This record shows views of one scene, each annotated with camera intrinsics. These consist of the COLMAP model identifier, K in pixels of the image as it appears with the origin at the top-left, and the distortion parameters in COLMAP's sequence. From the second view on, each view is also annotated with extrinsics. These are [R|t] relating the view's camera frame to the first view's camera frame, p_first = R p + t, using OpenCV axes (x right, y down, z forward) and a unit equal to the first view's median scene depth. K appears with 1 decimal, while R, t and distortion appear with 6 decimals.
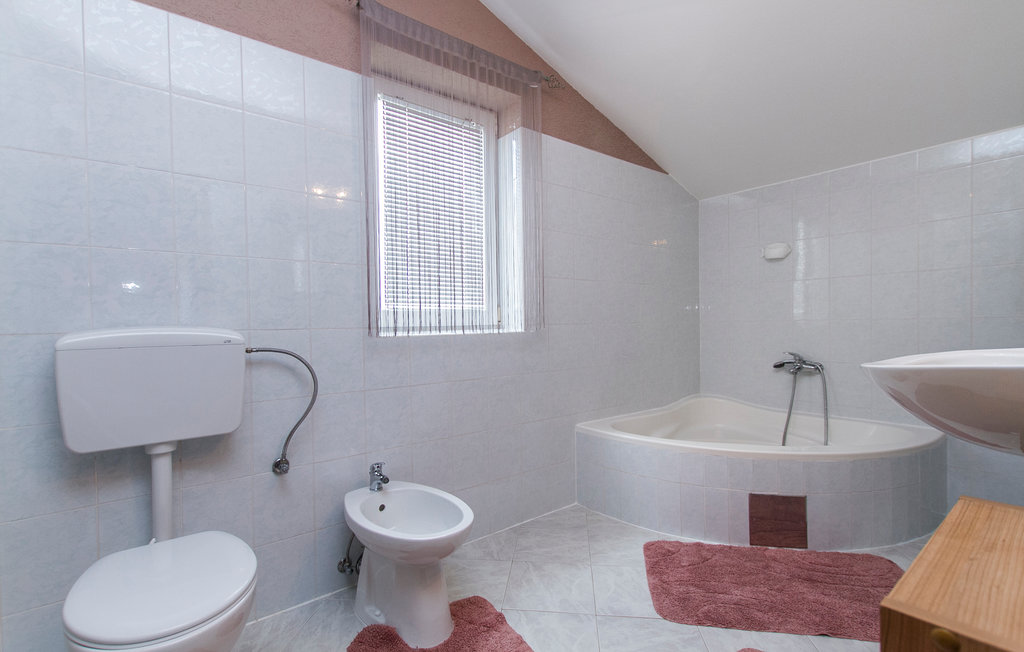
lens RADIAL K [[465.2, 0, 509.5], [0, 465.2, 322.9], [0, 0, 1]] dist [0.008313, -0.002349]
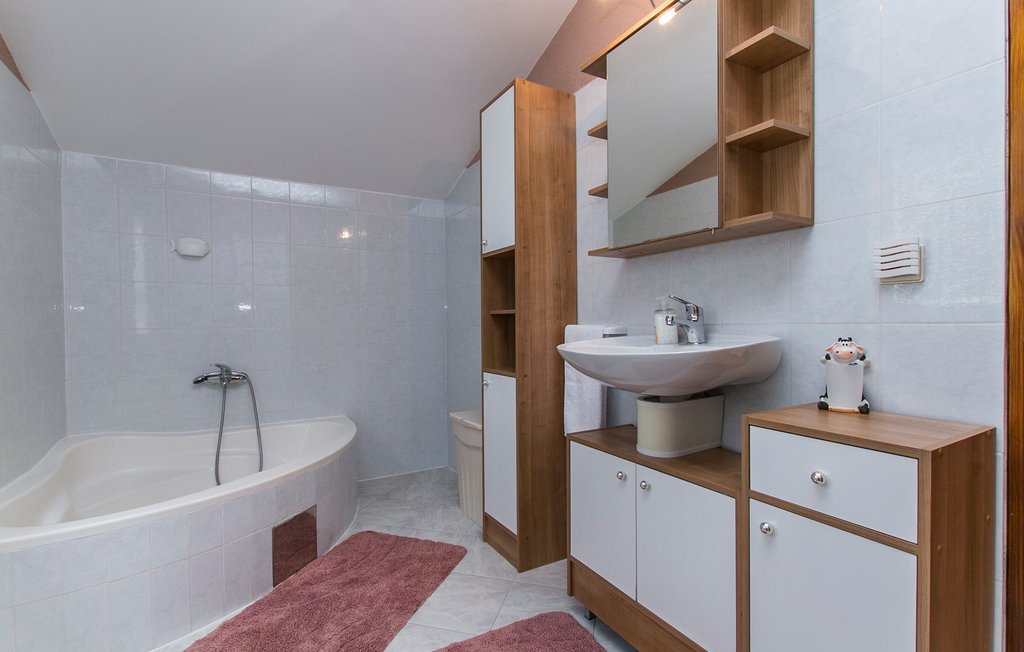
lens RADIAL K [[465.2, 0, 510.3], [0, 465.2, 329.9], [0, 0, 1]] dist [0.008313, -0.002349]
pose [[0.149357, -0.002200, 0.988781, -0.202502], [0.007773, 0.999969, 0.001051, 0.001875], [-0.988753, 0.007529, 0.149369, 0.323548]]
